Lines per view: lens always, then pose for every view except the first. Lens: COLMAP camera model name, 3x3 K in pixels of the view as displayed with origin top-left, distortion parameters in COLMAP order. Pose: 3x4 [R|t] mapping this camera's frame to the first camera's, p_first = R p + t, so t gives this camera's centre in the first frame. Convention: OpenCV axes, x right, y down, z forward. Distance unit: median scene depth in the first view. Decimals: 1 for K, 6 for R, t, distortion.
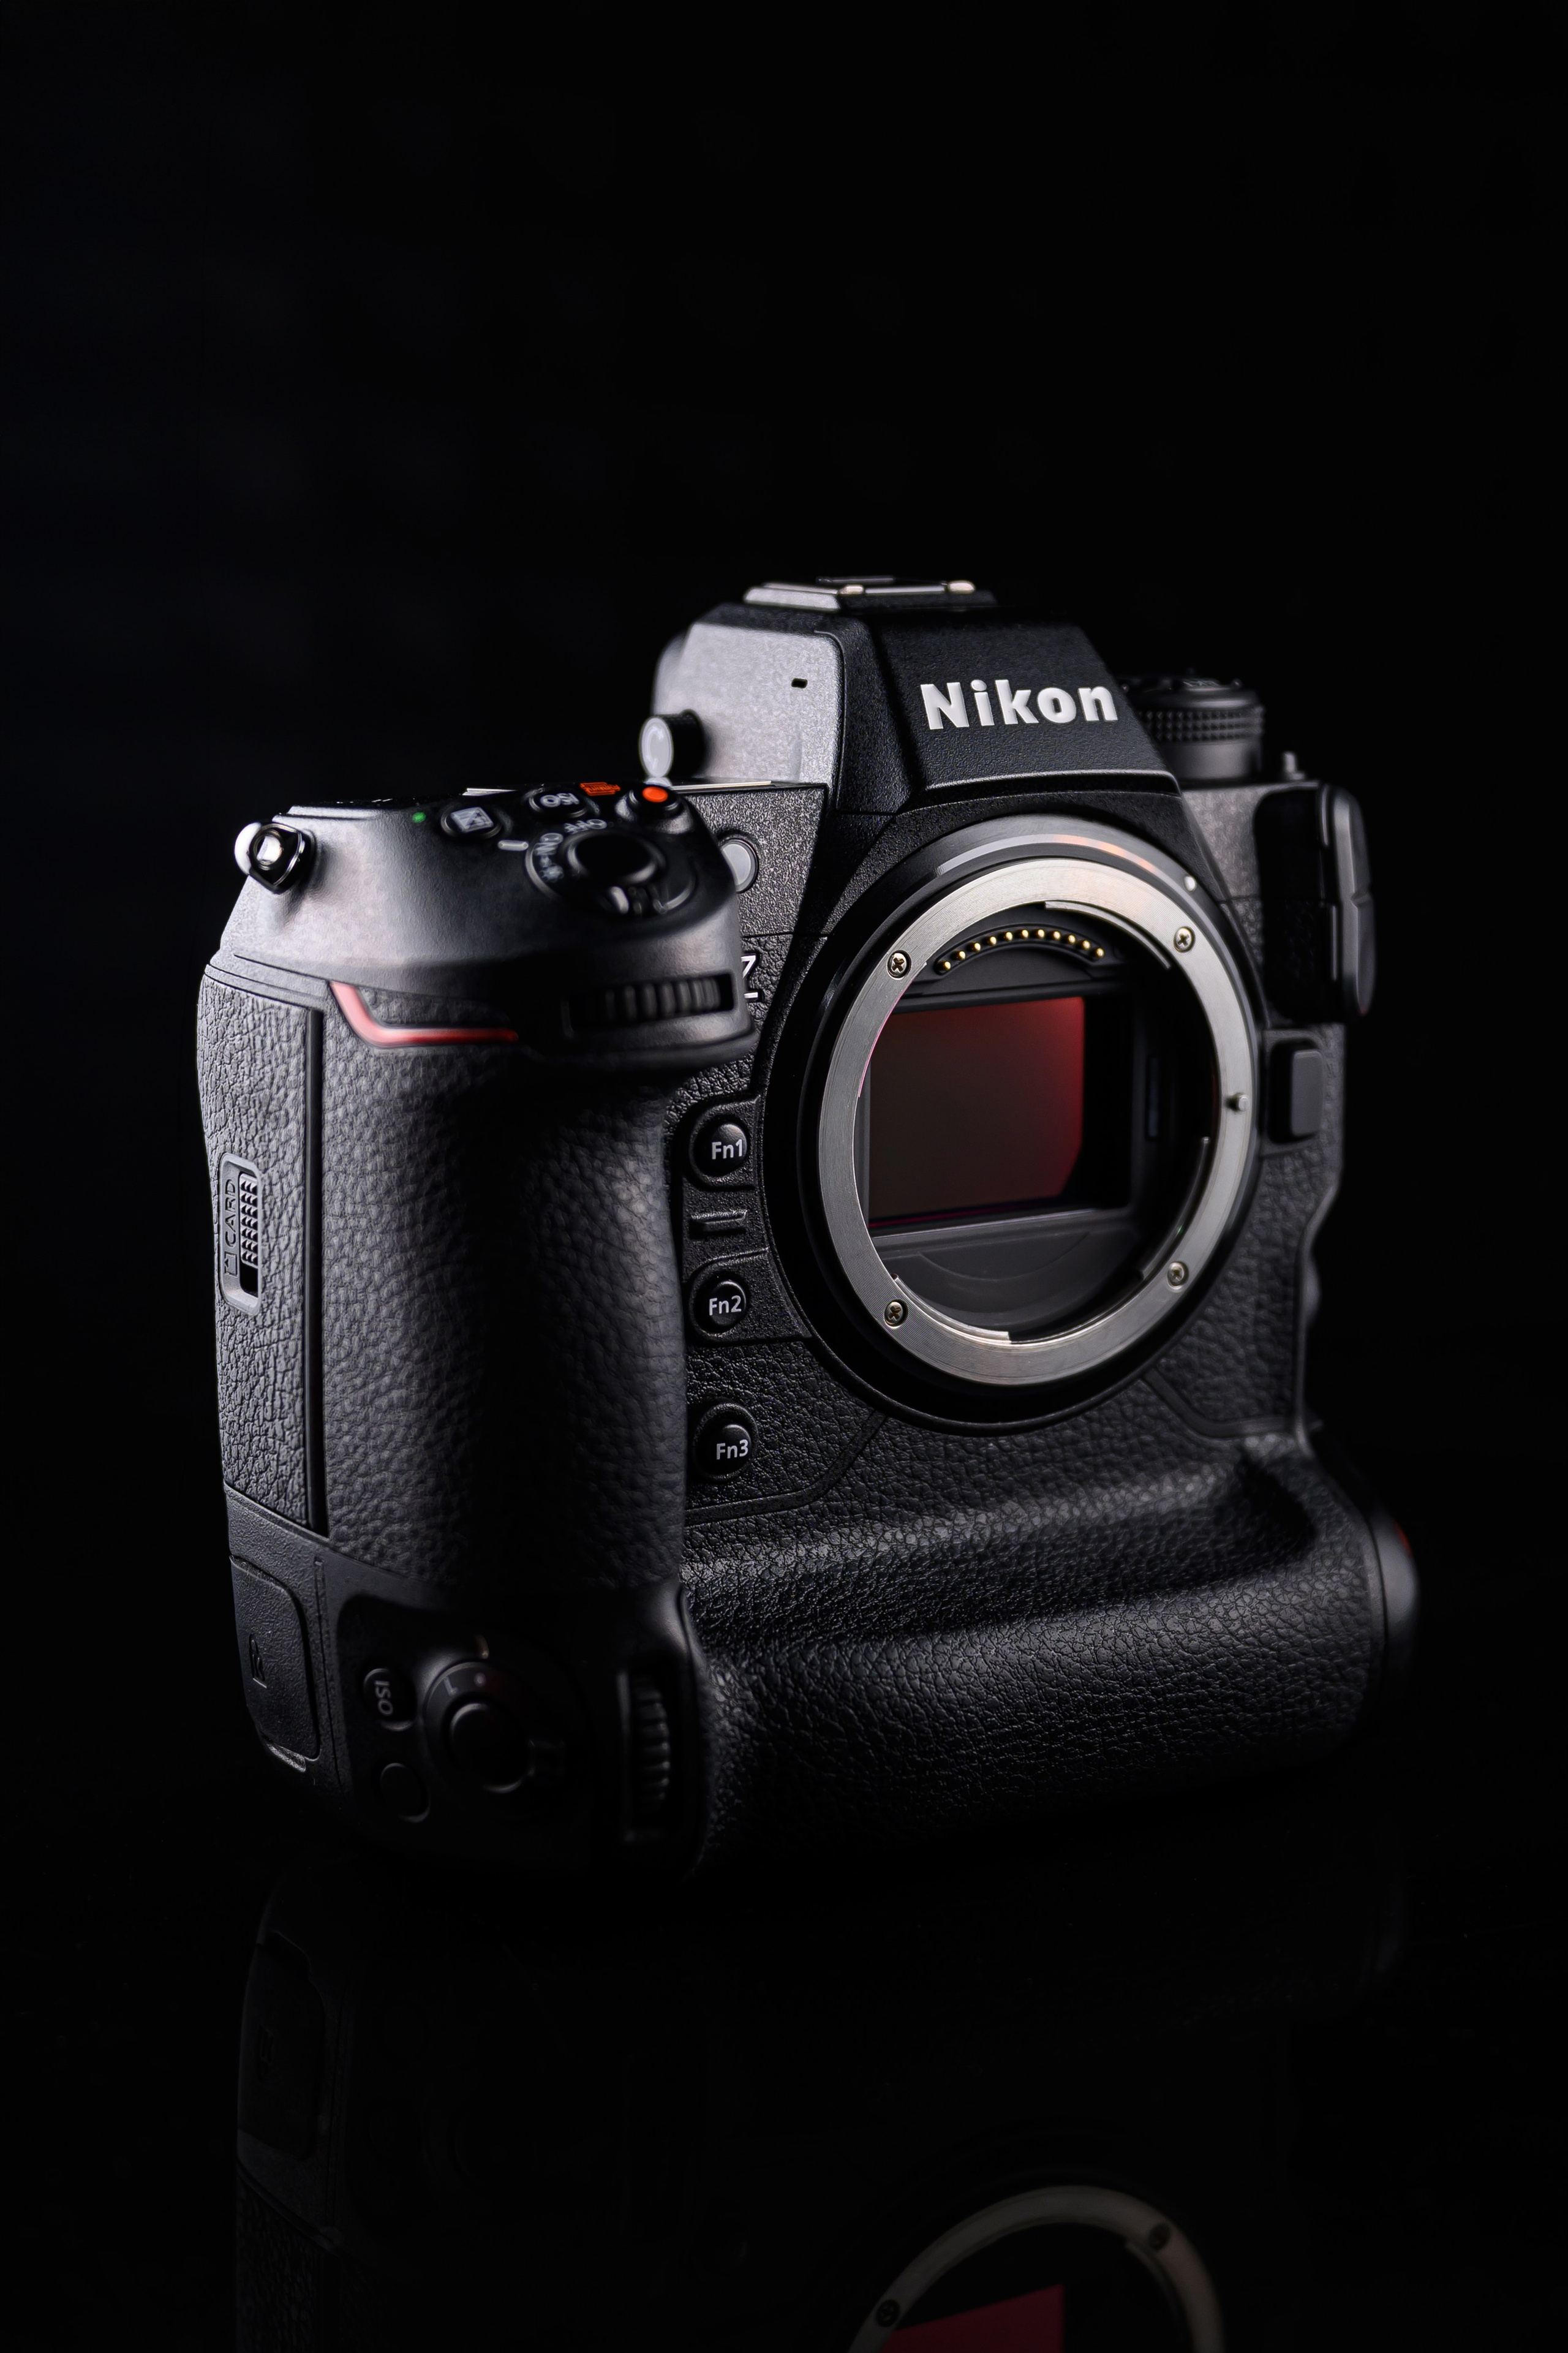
lens RADIAL K [[3872.7, 0, 784.0], [0, 3872.7, 1176.5], [0, 0, 1]] dist [0.144896, -0.007406]
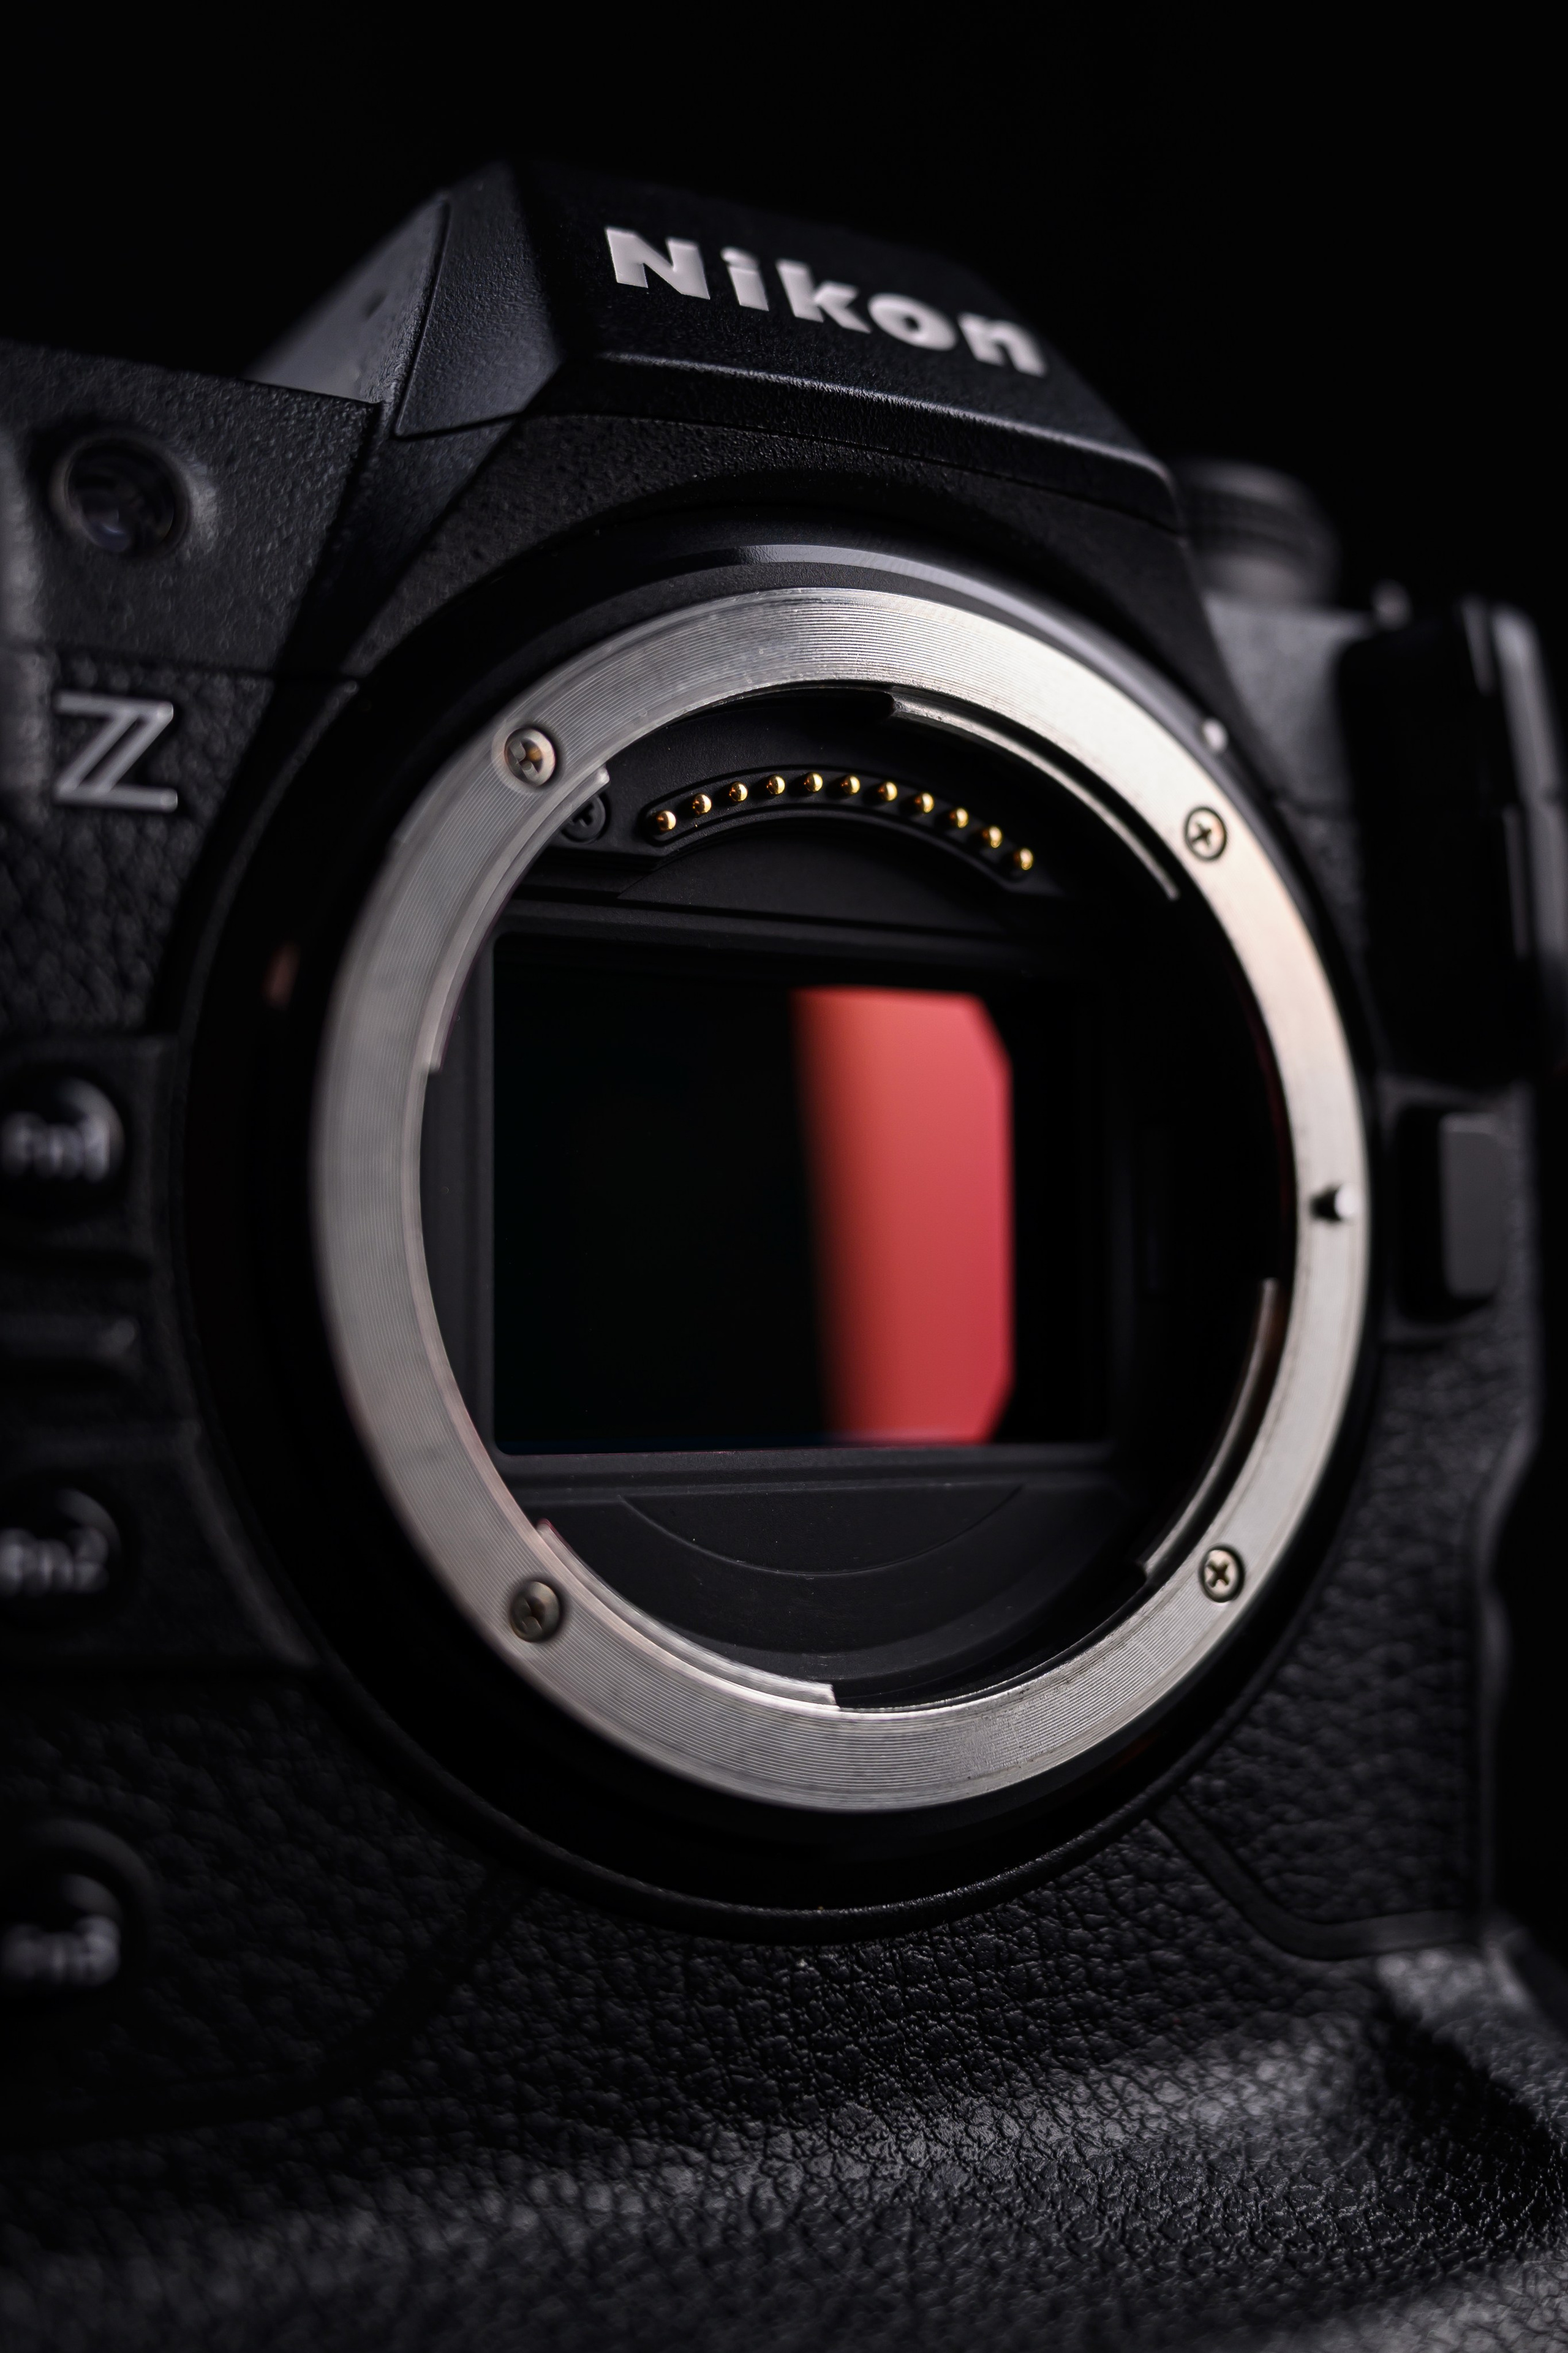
lens RADIAL K [[2783.7, 0, 742.9], [0, 2783.7, 1178.4], [0, 0, 1]] dist [-0.003438, 0.022781]
pose [[0.998885, -0.015080, -0.044744, 0.060784], [0.003875, 0.970612, -0.240620, 0.058069], [0.047057, 0.240178, 0.969587, 0.669817]]
